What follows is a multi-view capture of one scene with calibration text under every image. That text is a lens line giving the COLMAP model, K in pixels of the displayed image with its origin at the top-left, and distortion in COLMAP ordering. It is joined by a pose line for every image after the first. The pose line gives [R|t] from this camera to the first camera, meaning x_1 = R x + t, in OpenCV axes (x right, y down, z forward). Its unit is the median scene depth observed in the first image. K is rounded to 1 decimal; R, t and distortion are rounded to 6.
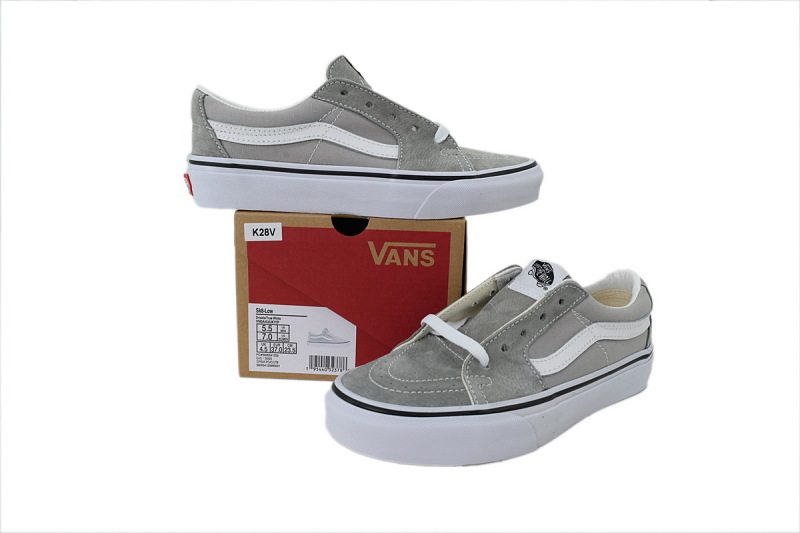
lens RADIAL K [[603.0, 0, 400.0], [0, 603.0, 266.5], [0, 0, 1]] dist [-0.003495, -0.000511]
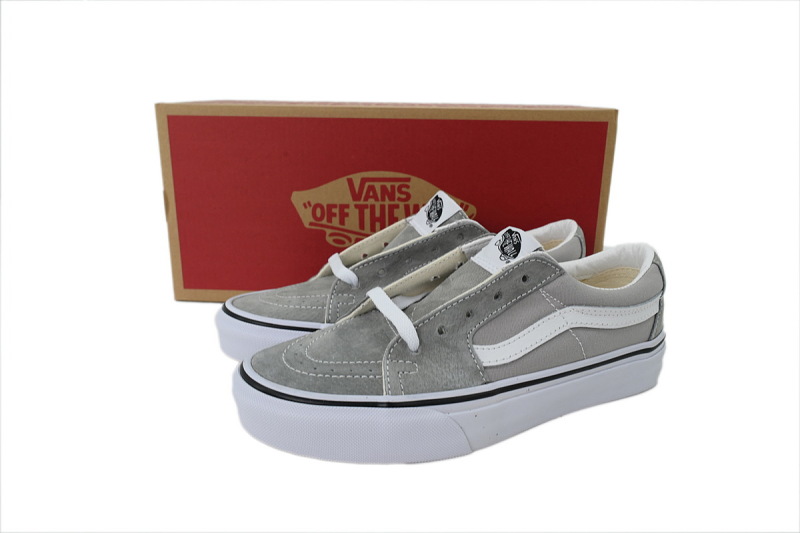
lens RADIAL K [[603.0, 0, 400.0], [0, 603.0, 266.5], [0, 0, 1]] dist [-0.003495, -0.000511]
pose [[0.977166, 0.036669, -0.209289, 0.279789], [-0.025572, 0.998132, 0.055487, -0.000085], [0.210933, -0.048869, 0.976278, 0.160533]]
